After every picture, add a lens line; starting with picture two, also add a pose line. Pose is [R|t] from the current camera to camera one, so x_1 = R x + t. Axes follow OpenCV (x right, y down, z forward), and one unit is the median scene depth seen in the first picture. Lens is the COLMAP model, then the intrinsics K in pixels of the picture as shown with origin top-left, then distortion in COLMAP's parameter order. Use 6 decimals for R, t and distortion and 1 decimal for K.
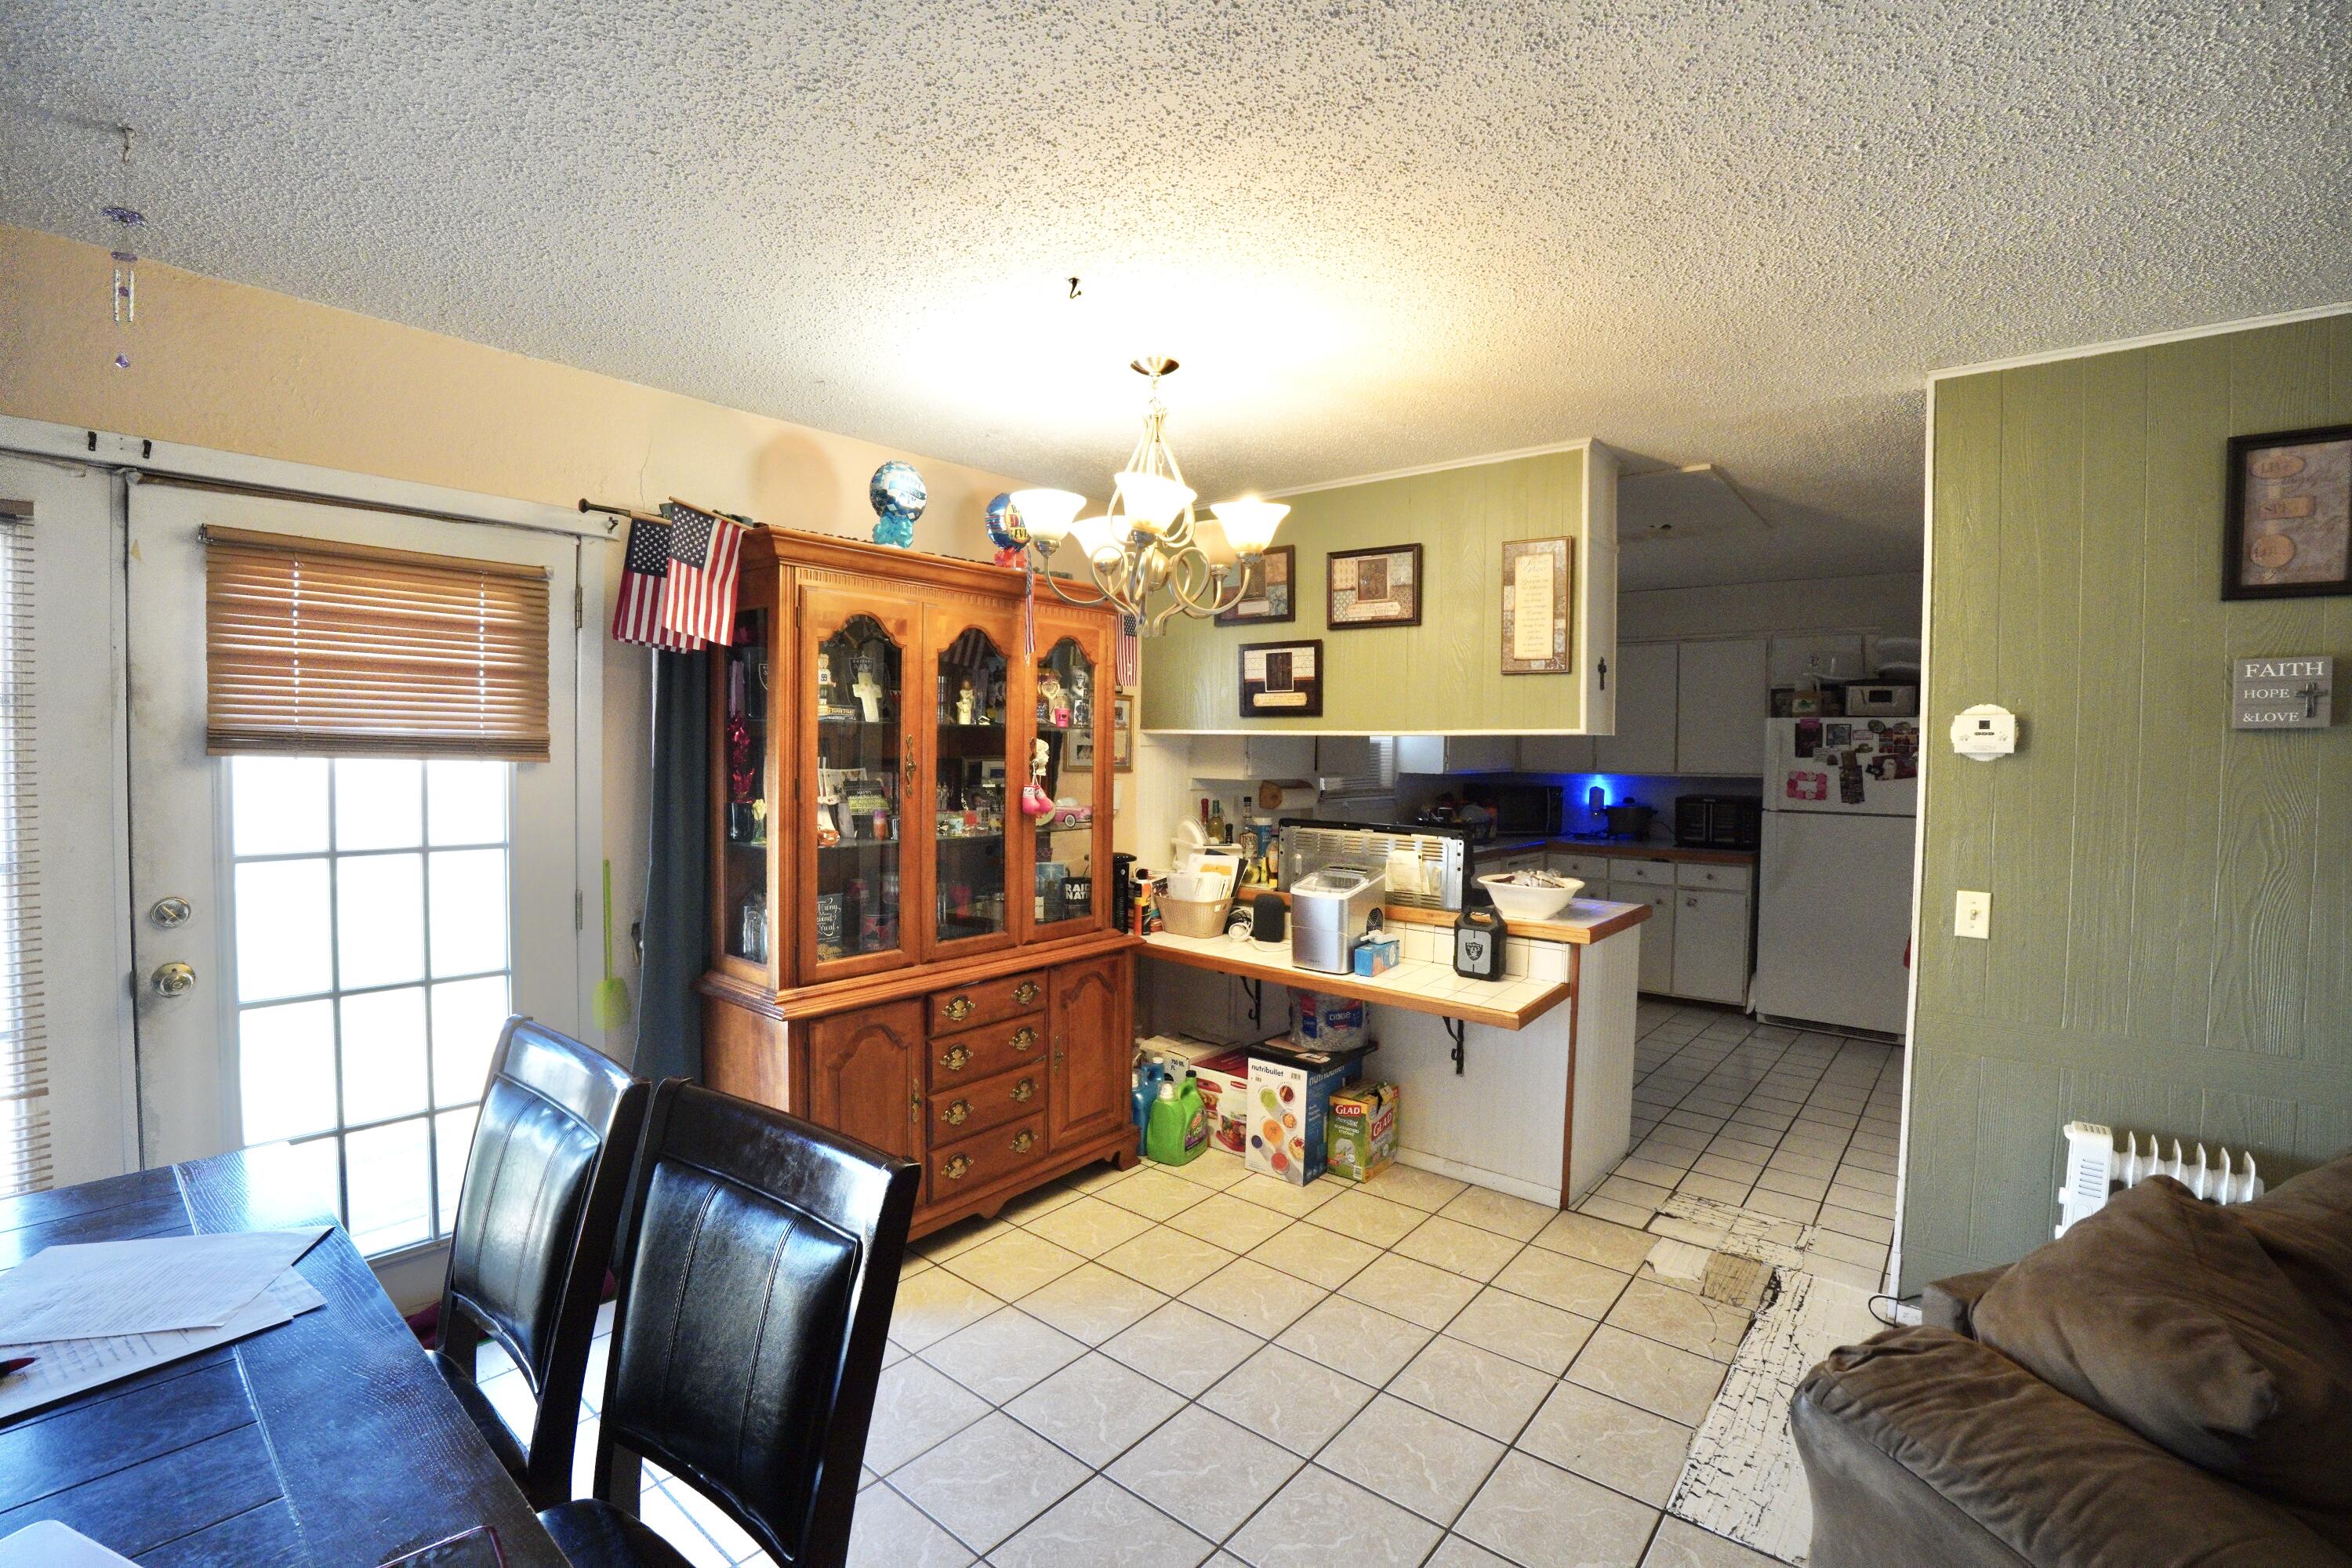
lens RADIAL K [[1022.1, 0, 1174.8], [0, 1022.1, 781.0], [0, 0, 1]] dist [-0.046042, 0.003541]
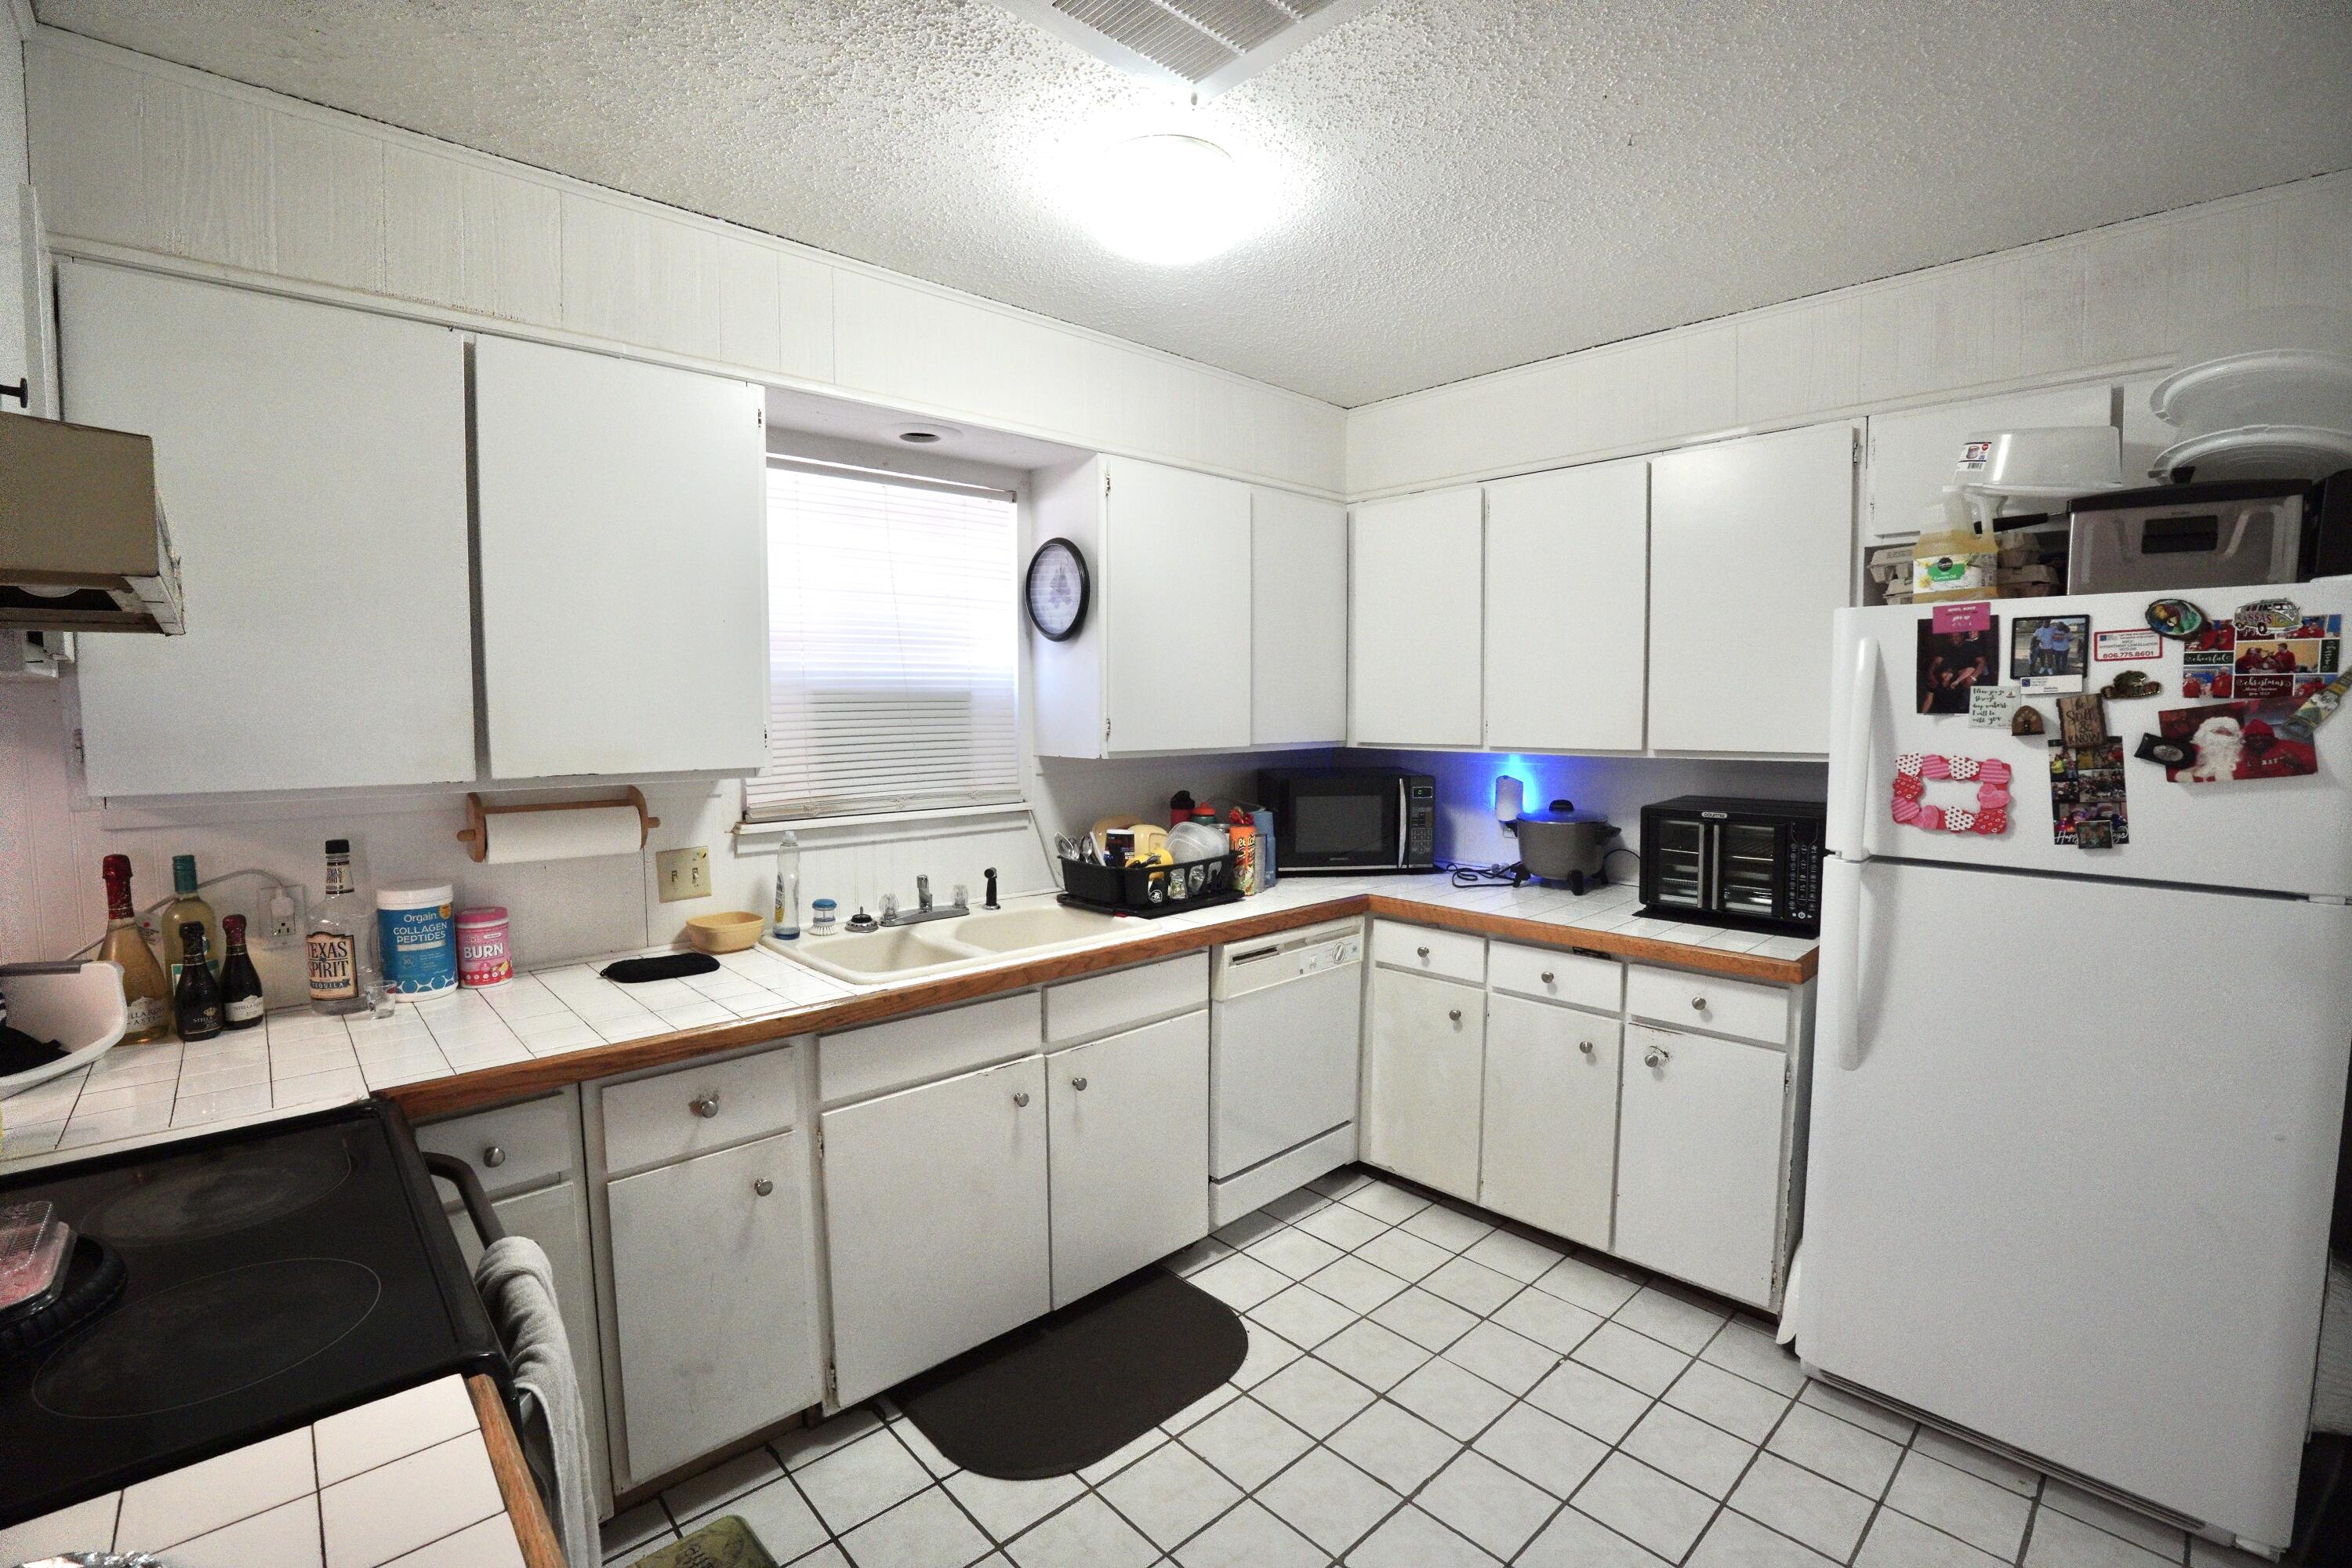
lens RADIAL K [[1022.1, 0, 1172.8], [0, 1022.1, 782.5], [0, 0, 1]] dist [-0.046042, 0.003541]
pose [[0.992335, -0.008832, -0.123263, 0.399813], [0.013861, 0.999104, 0.039999, -0.017400], [0.122800, -0.041401, 0.991568, 0.616844]]
